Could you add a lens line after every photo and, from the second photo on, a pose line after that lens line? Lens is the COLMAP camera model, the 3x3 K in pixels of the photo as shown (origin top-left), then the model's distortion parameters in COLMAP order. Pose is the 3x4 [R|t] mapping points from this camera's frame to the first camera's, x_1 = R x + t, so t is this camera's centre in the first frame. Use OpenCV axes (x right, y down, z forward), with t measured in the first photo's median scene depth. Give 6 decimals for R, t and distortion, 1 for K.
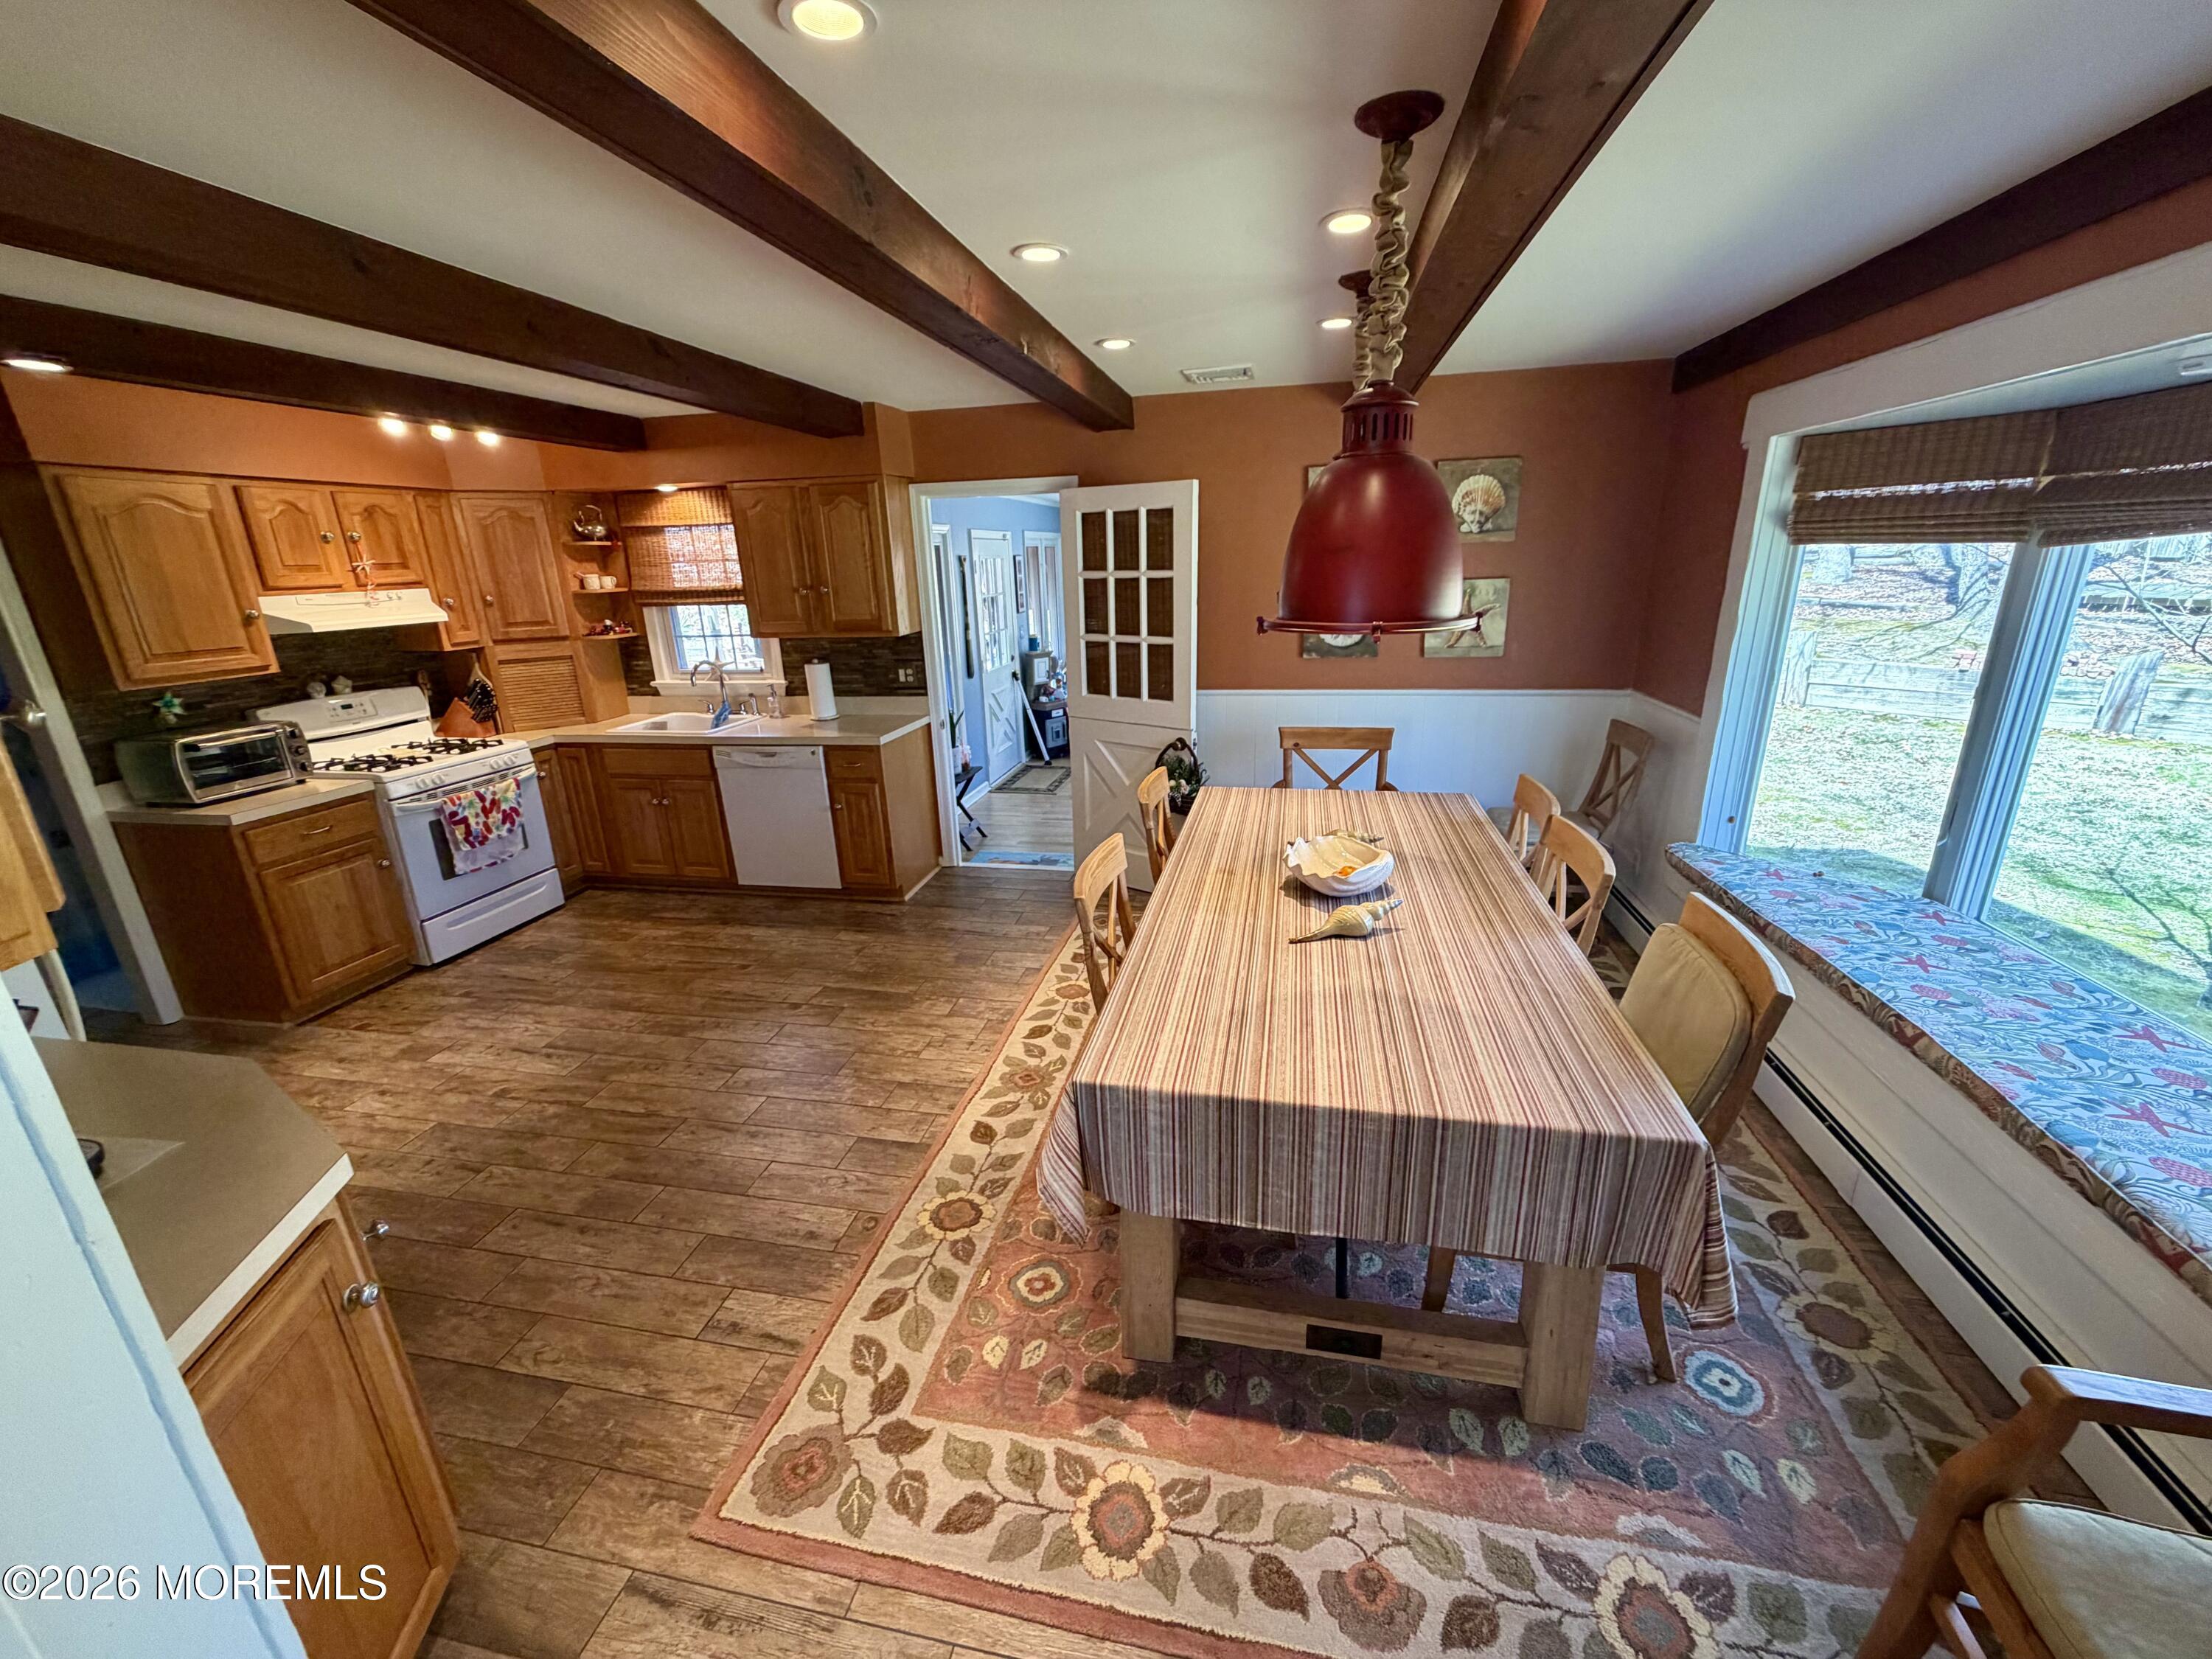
lens RADIAL K [[877.5, 0, 1106.0], [0, 877.5, 829.5], [0, 0, 1]] dist [-0.000421, -0.000204]
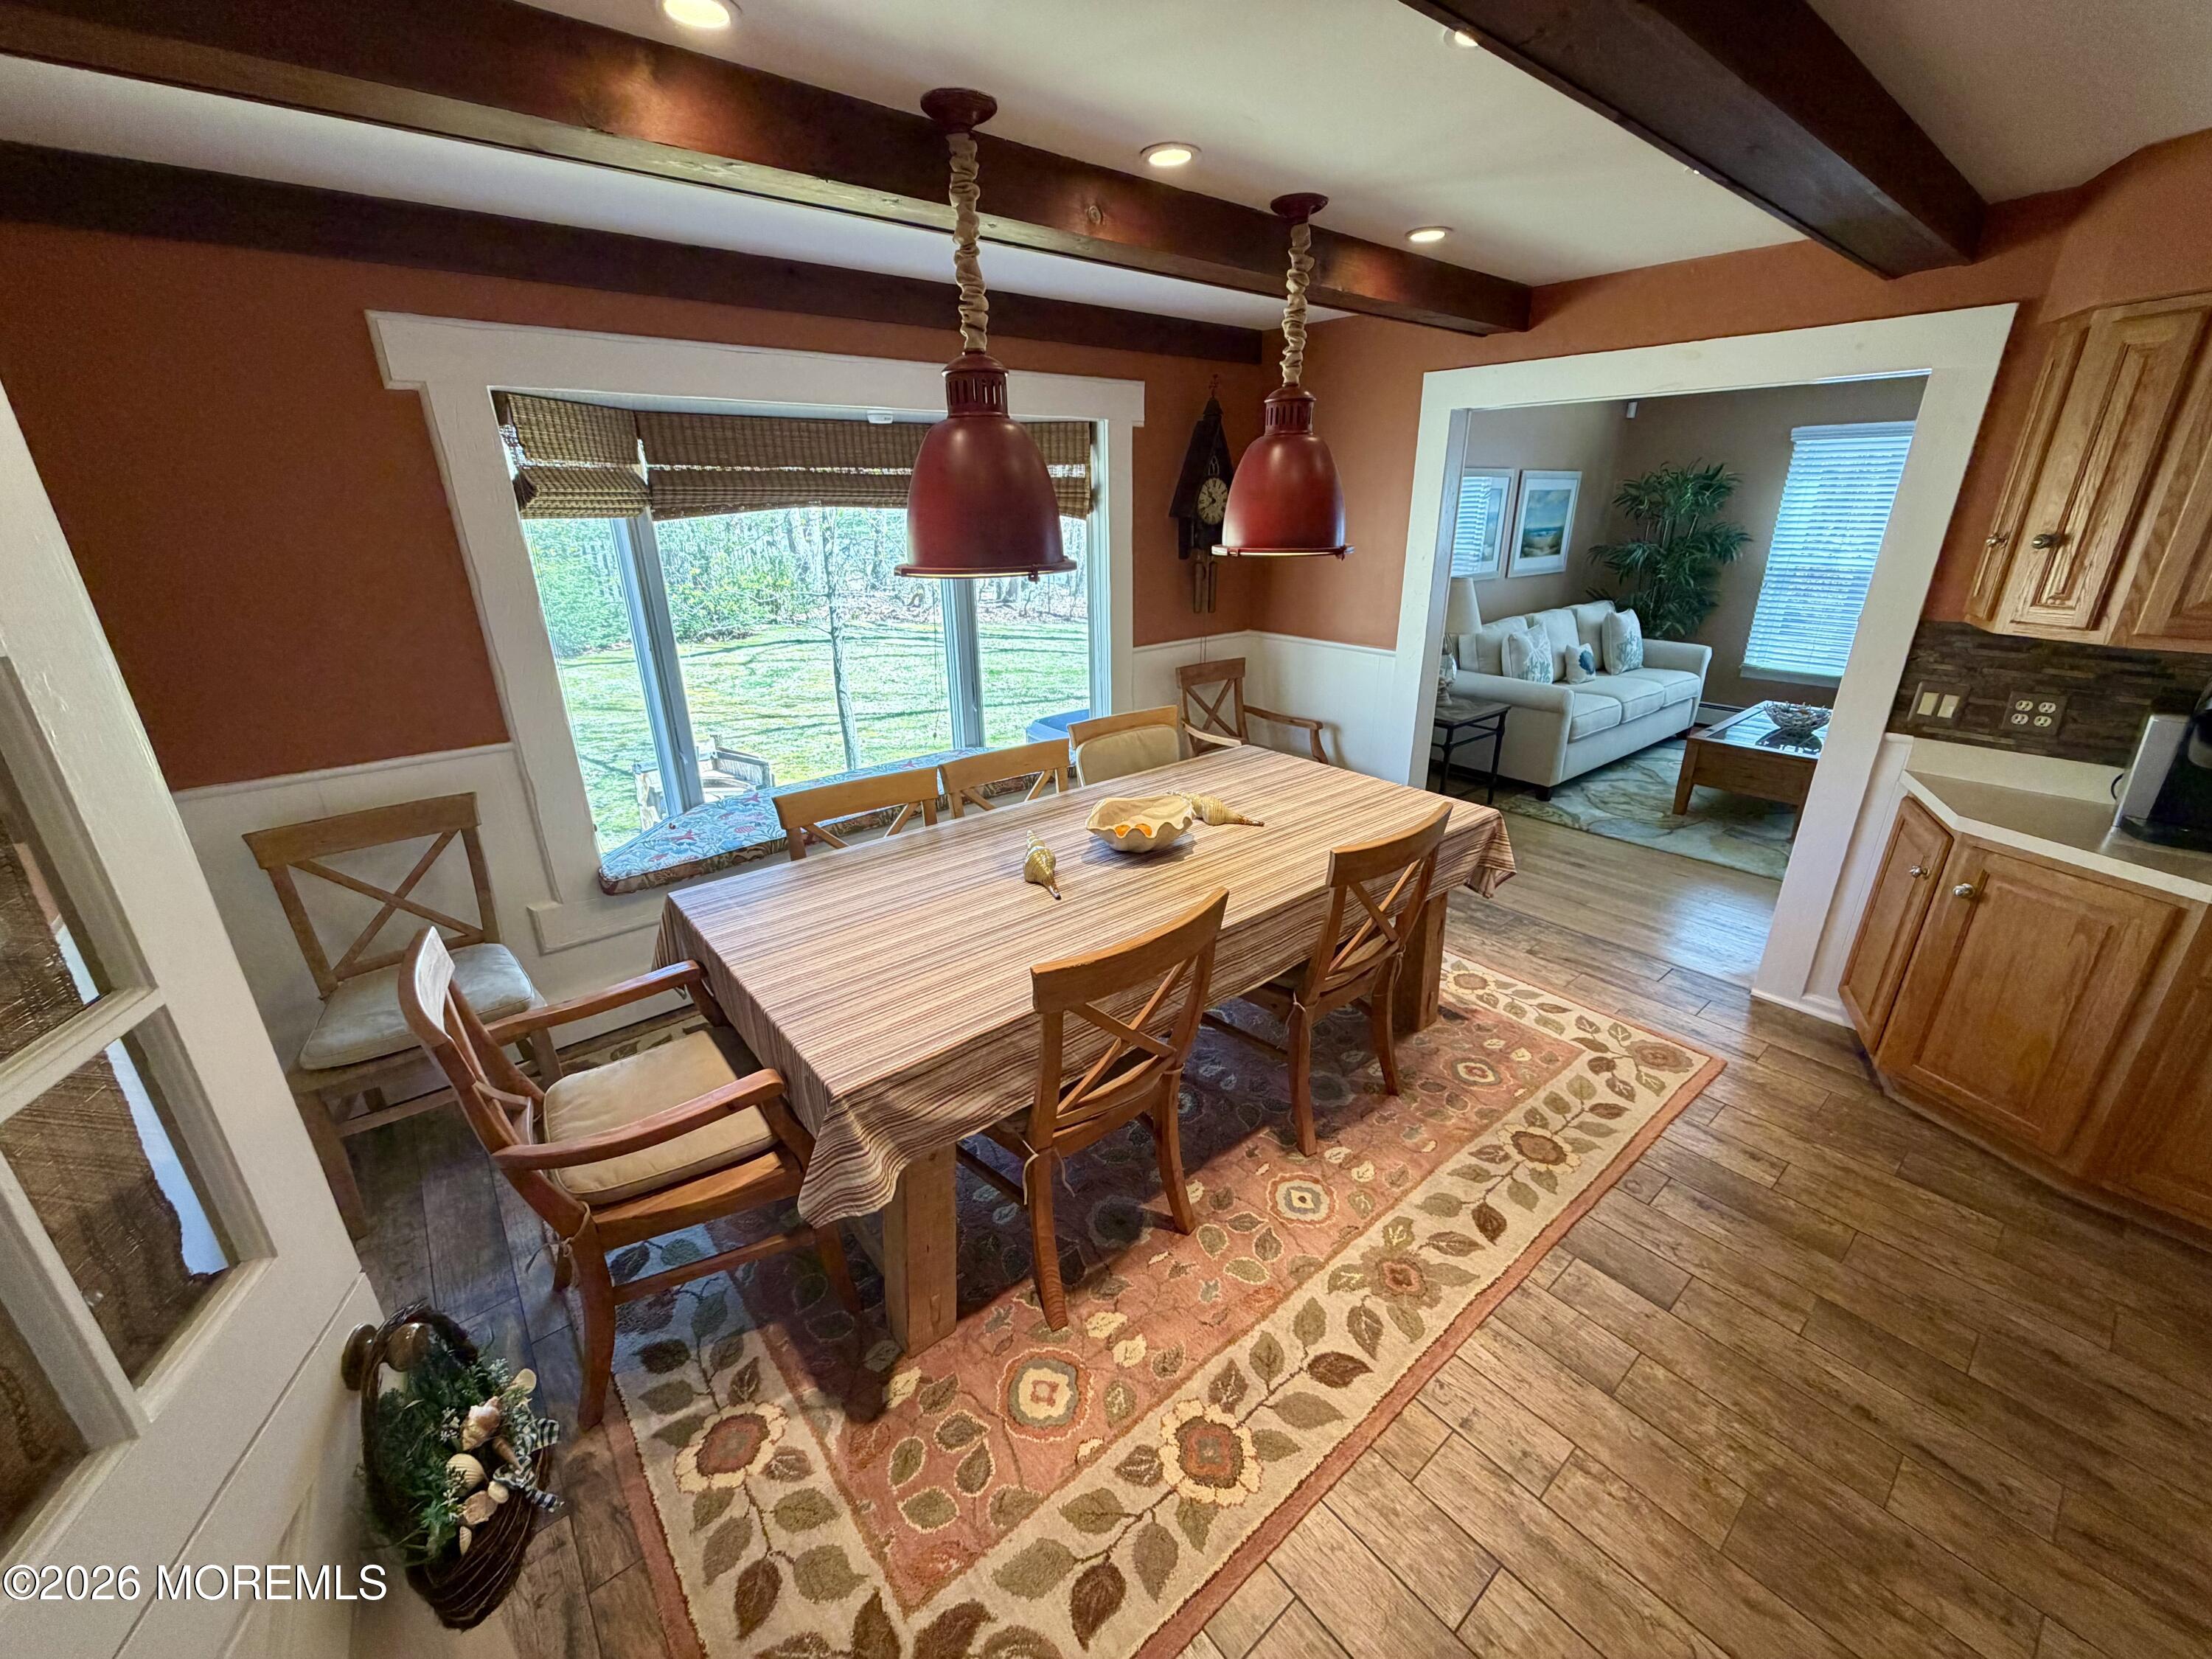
lens RADIAL K [[877.5, 0, 1106.0], [0, 877.5, 829.5], [0, 0, 1]] dist [-0.000421, -0.000204]
pose [[-0.779416, -0.185134, 0.598528, -0.191378], [0.219066, 0.814503, 0.537210, -0.311240], [-0.586959, 0.549827, -0.594281, 1.013063]]
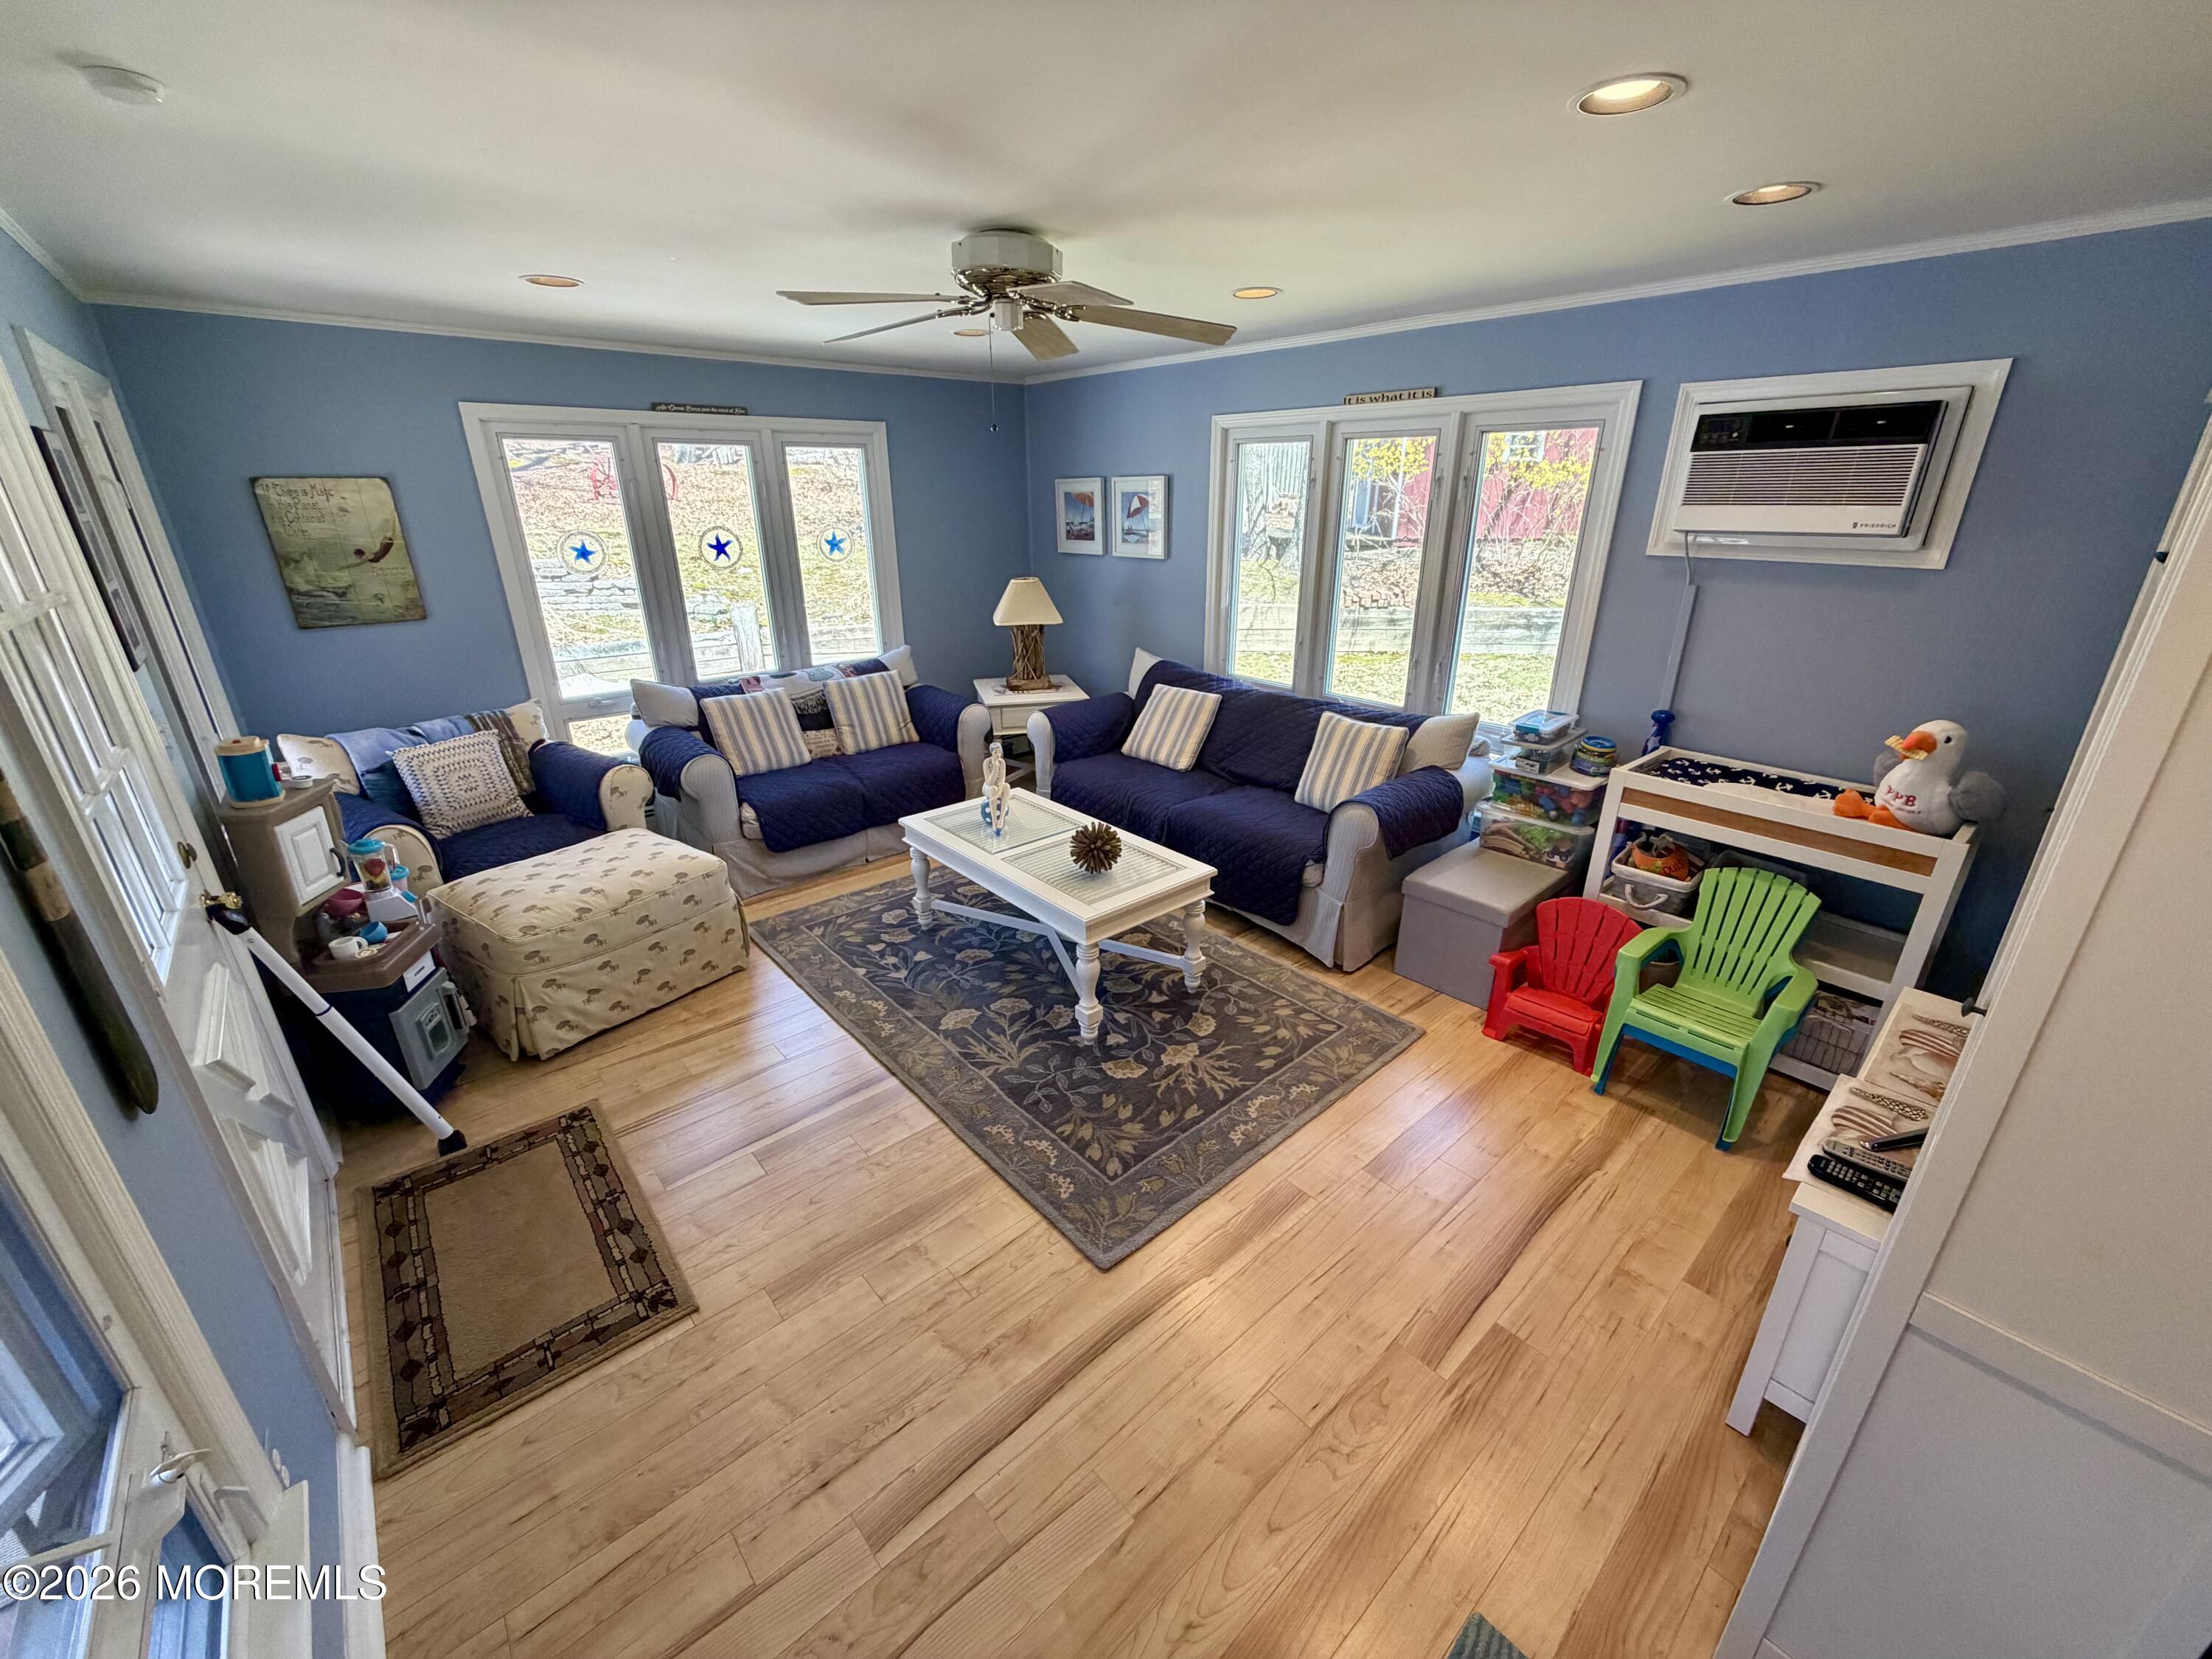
lens RADIAL K [[877.5, 0, 1106.0], [0, 877.5, 829.5], [0, 0, 1]] dist [-0.000421, -0.000204]
pose [[0.600075, -0.264149, 0.755073, -0.273020], [0.222206, 0.961802, 0.159877, -0.371087], [-0.768462, 0.071843, 0.635849, 1.302427]]
